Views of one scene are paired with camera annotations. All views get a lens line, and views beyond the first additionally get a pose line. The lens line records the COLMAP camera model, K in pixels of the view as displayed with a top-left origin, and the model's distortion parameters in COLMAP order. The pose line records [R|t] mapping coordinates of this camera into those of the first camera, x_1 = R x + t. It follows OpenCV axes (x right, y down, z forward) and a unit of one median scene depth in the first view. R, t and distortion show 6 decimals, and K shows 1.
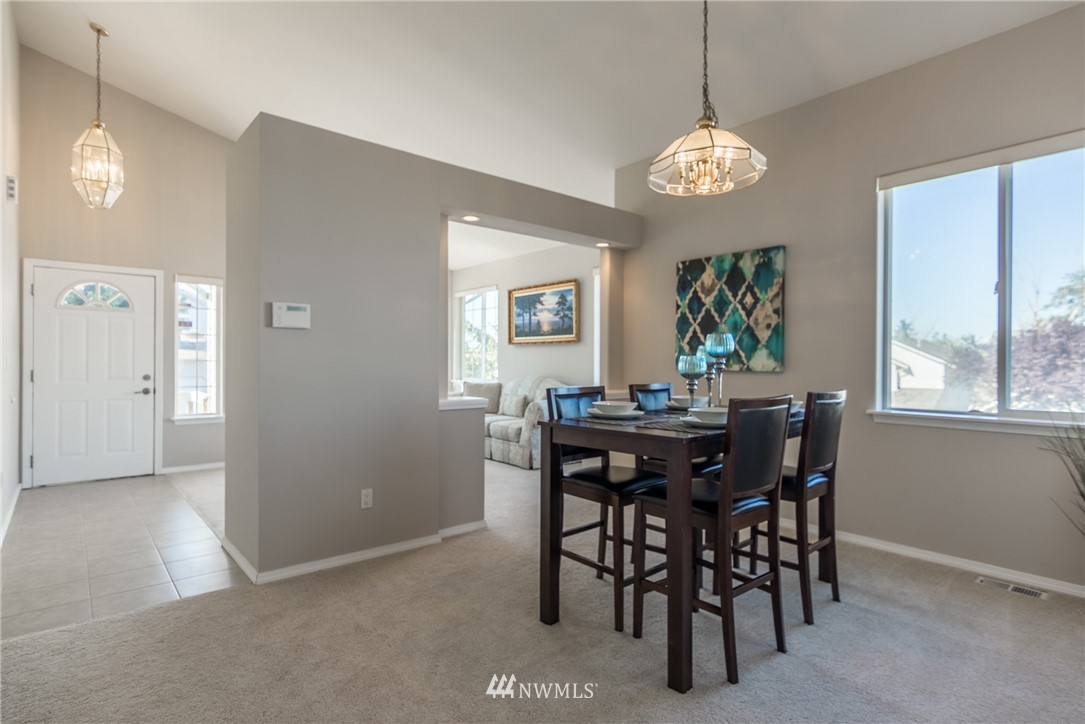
lens RADIAL K [[558.9, 0, 543.3], [0, 558.9, 365.0], [0, 0, 1]] dist [0.003933, 0.000897]
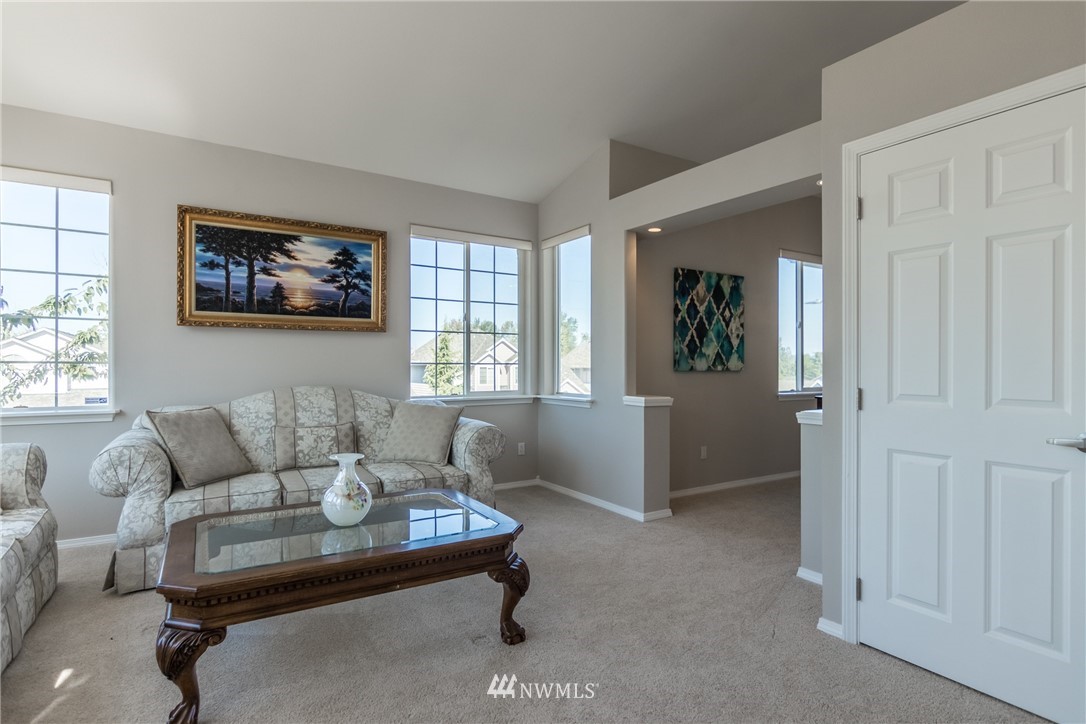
lens RADIAL K [[560.6, 0, 545.5], [0, 560.6, 365.4], [0, 0, 1]] dist [-0.002278, 0.004031]
pose [[0.126107, -0.005727, 0.992000, -0.897969], [0.003040, 0.999981, 0.005387, -0.008762], [-0.992012, 0.002337, 0.126122, 1.206654]]
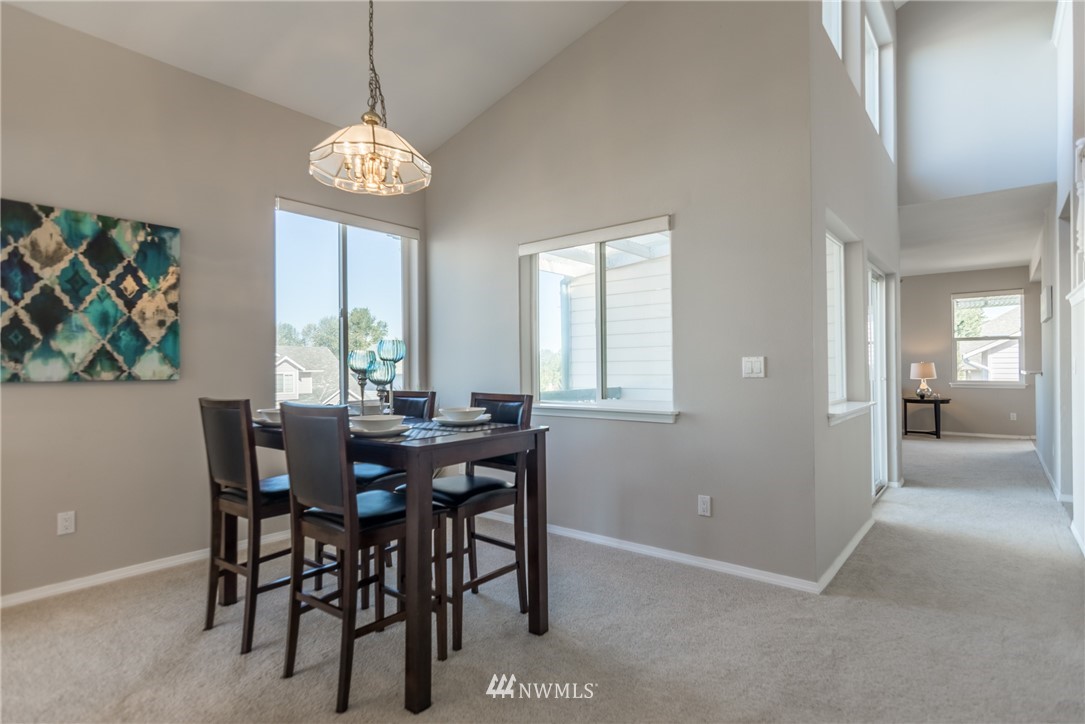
lens RADIAL K [[560.1, 0, 539.7], [0, 560.1, 365.2], [0, 0, 1]] dist [-0.002278, 0.004031]
pose [[-0.187644, 0.003508, 0.982231, -0.461290], [0.009541, 0.999953, -0.001748, -0.002696], [-0.982191, 0.009044, -0.187669, 0.581934]]
